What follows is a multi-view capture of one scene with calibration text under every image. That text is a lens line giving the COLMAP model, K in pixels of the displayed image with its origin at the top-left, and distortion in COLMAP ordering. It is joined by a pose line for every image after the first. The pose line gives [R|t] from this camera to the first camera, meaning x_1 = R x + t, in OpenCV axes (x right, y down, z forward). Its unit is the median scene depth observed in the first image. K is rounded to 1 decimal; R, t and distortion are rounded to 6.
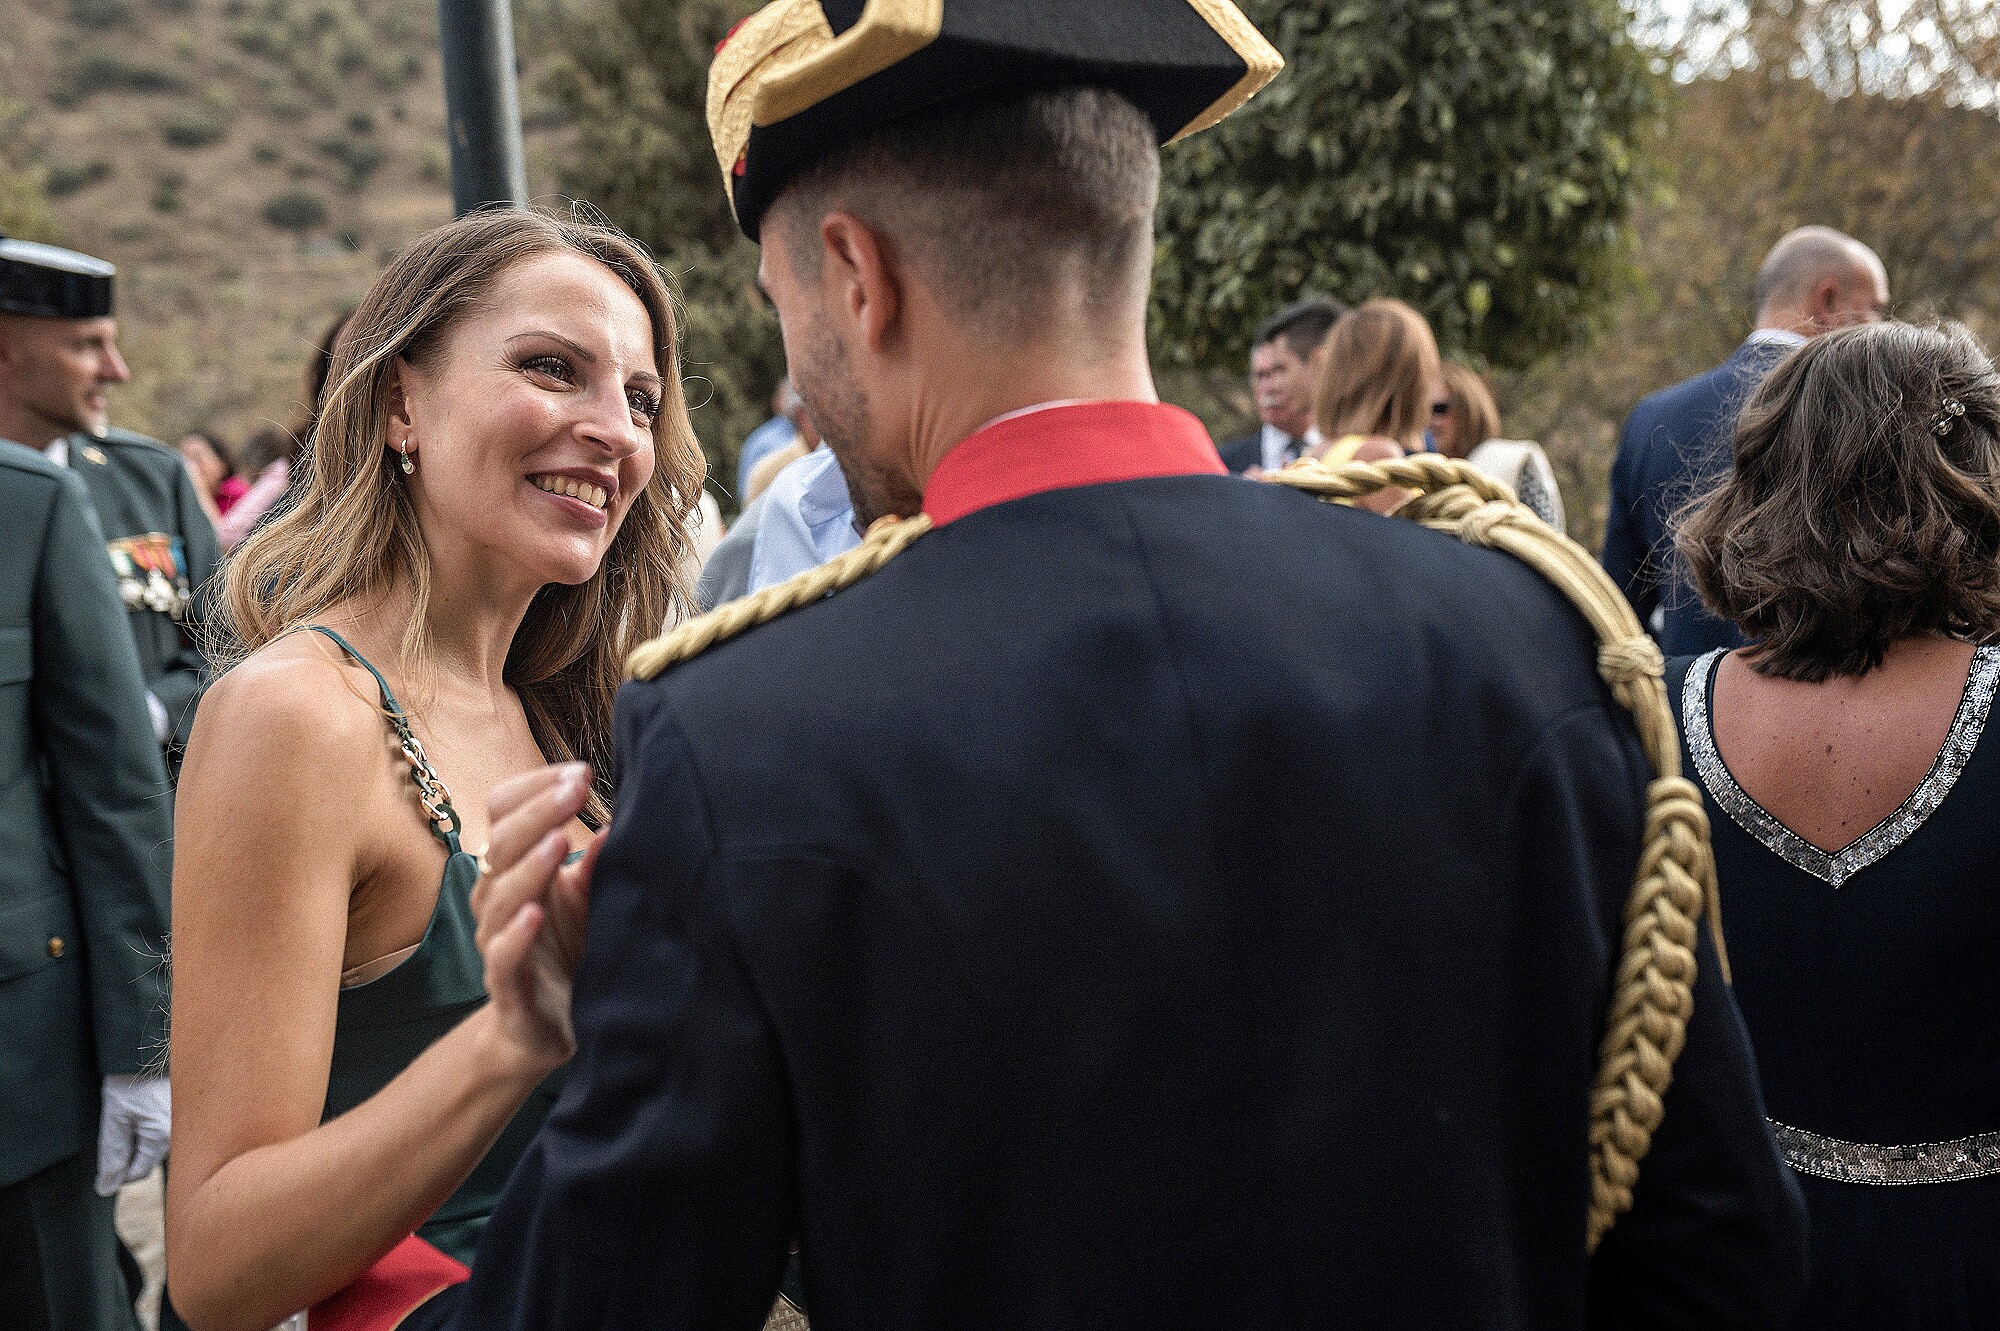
lens RADIAL K [[2133.9, 0, 990.6], [0, 2133.9, 666.6], [0, 0, 1]] dist [0.063342, 0.000315]
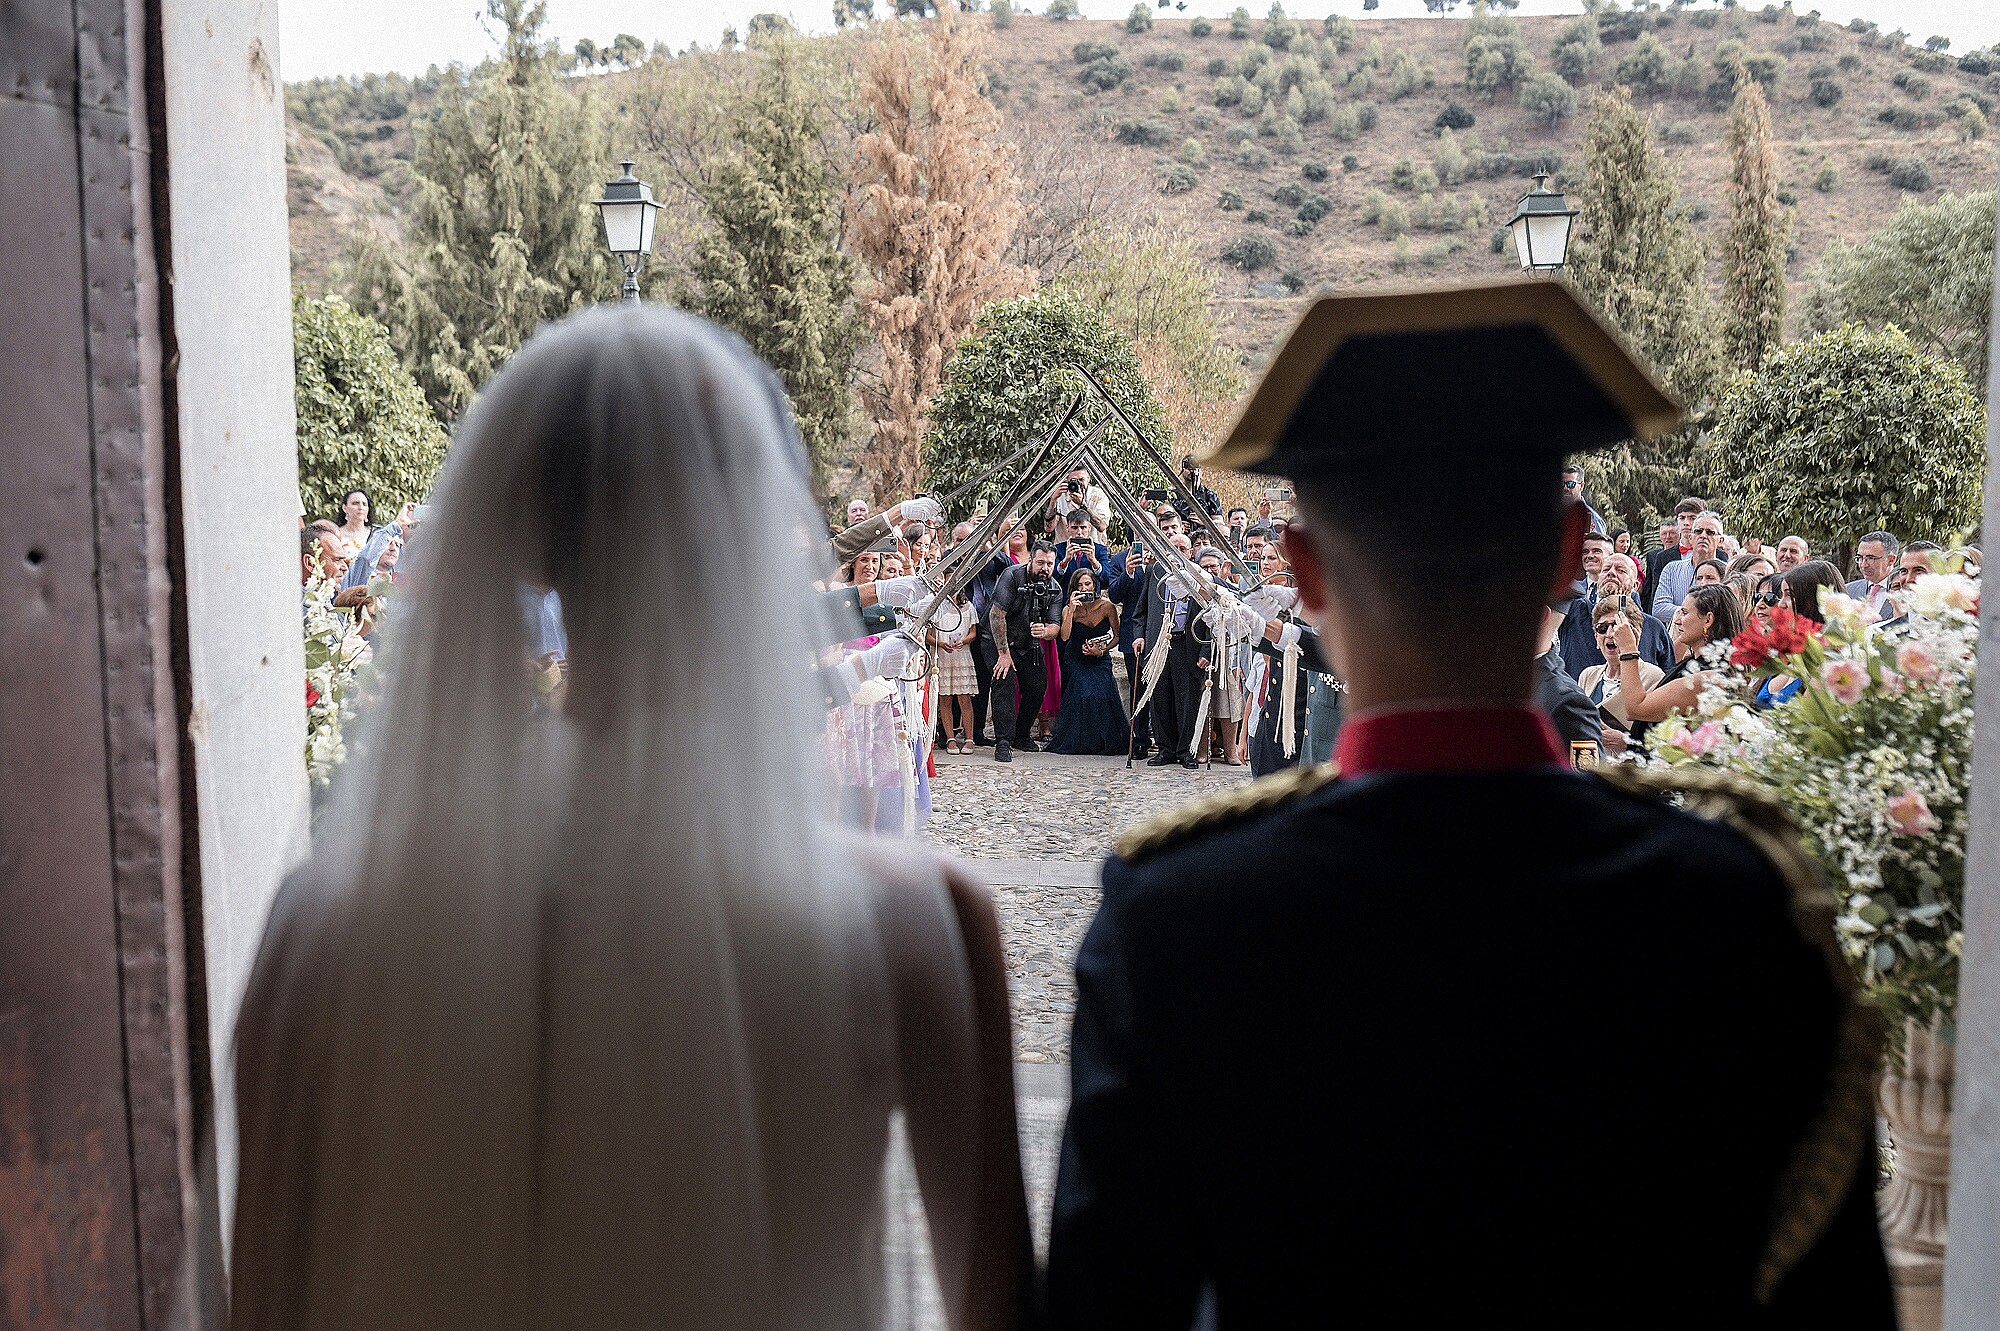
lens RADIAL K [[2133.9, 0, 990.6], [0, 2133.9, 666.6], [0, 0, 1]] dist [0.063342, 0.000315]
pose [[0.914282, 0.097797, -0.393096, 0.016755], [-0.102546, 0.994688, 0.008960, 0.005782], [0.391884, 0.032118, 0.919454, -0.112210]]
